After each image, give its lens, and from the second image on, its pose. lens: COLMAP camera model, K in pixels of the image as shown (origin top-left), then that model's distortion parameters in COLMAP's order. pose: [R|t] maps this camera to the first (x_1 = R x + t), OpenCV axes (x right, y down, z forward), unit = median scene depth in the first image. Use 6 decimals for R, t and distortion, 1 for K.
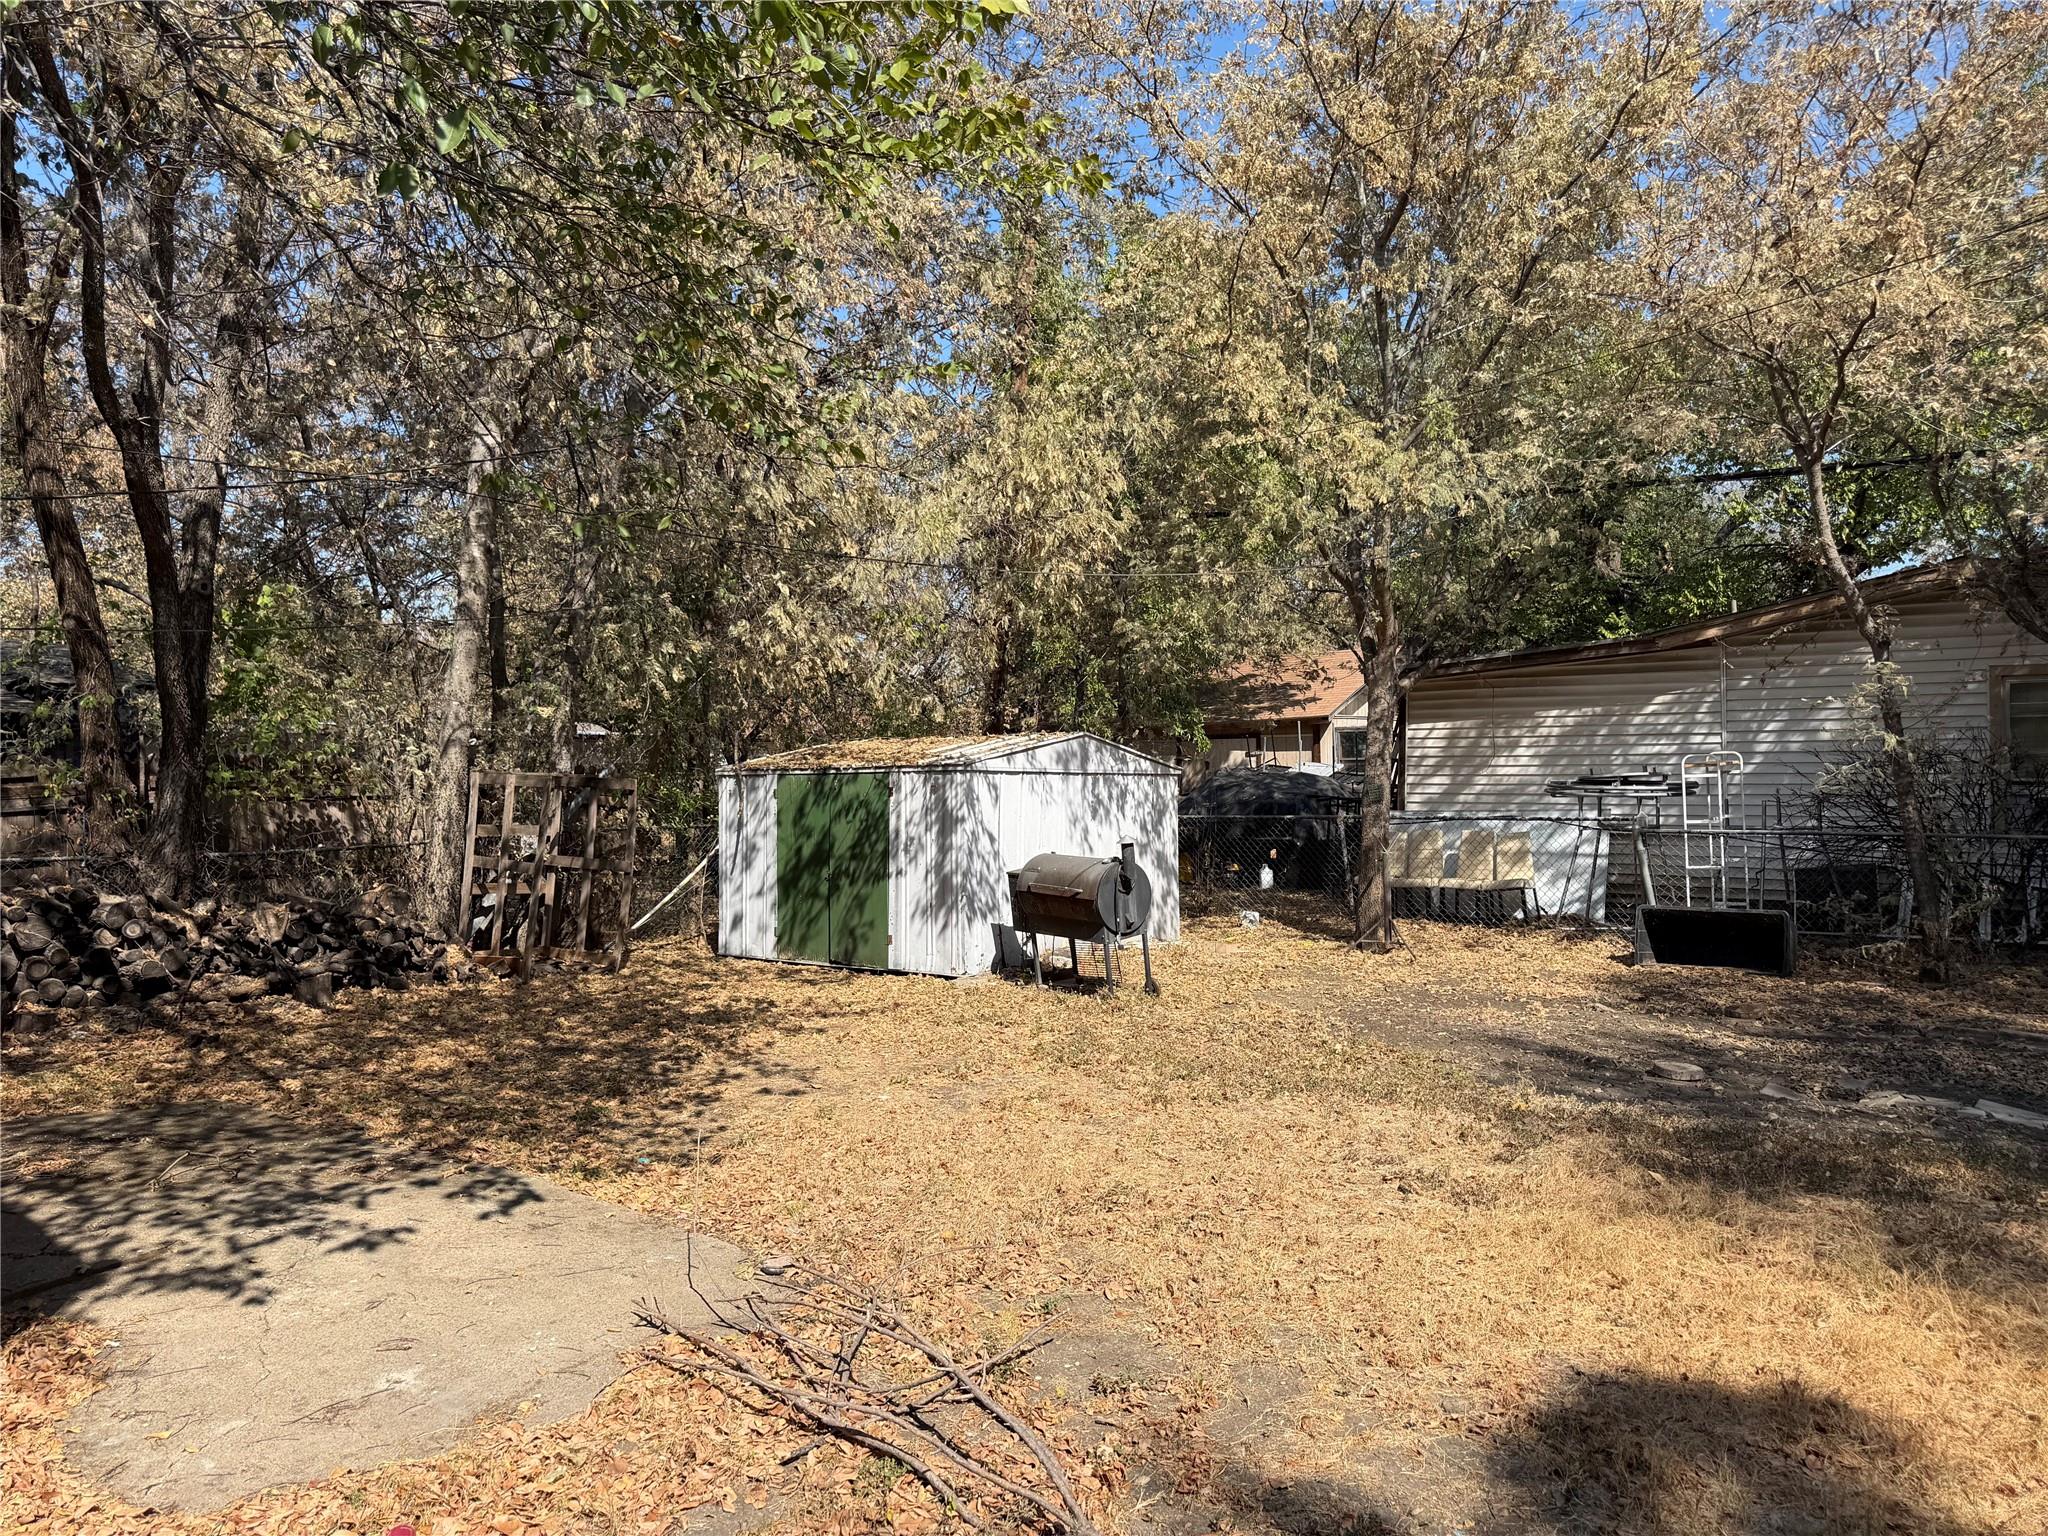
lens RADIAL K [[1448.2, 0, 1025.5], [0, 1448.2, 771.7], [0, 0, 1]] dist [0.063029, -0.082764]
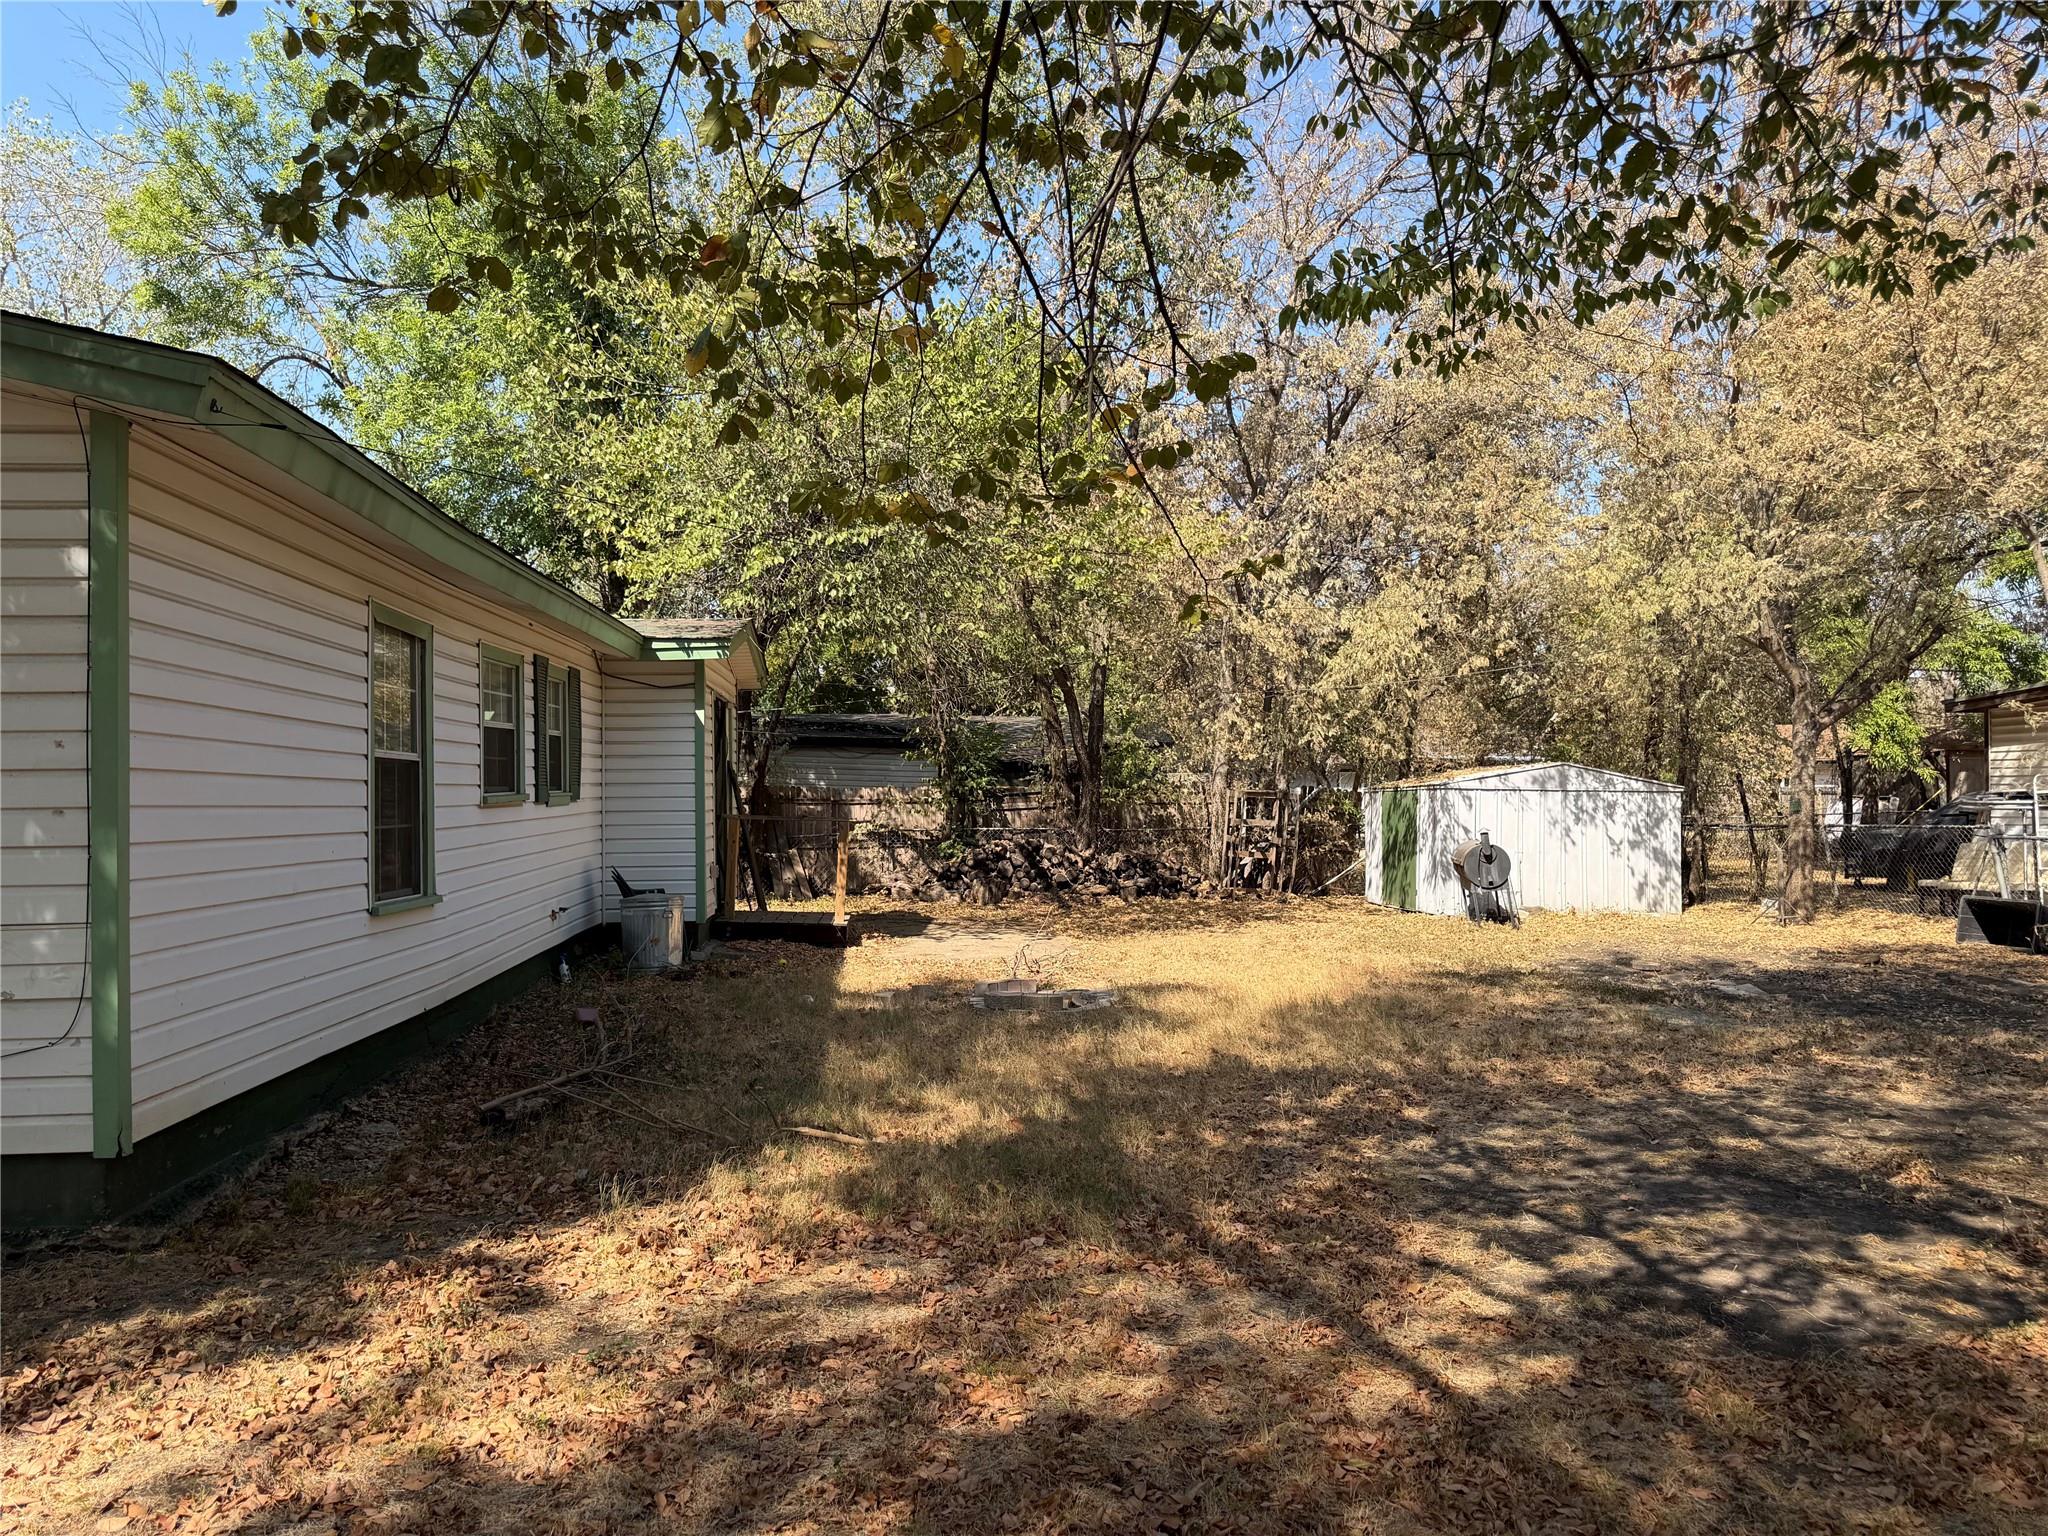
lens RADIAL K [[1448.2, 0, 1022.8], [0, 1448.2, 780.5], [0, 0, 1]] dist [0.063029, -0.082764]
pose [[0.664592, -0.006658, -0.747176, 0.798222], [-0.000833, 0.999953, -0.009652, 0.005503], [0.747206, 0.007037, 0.664556, -0.406157]]
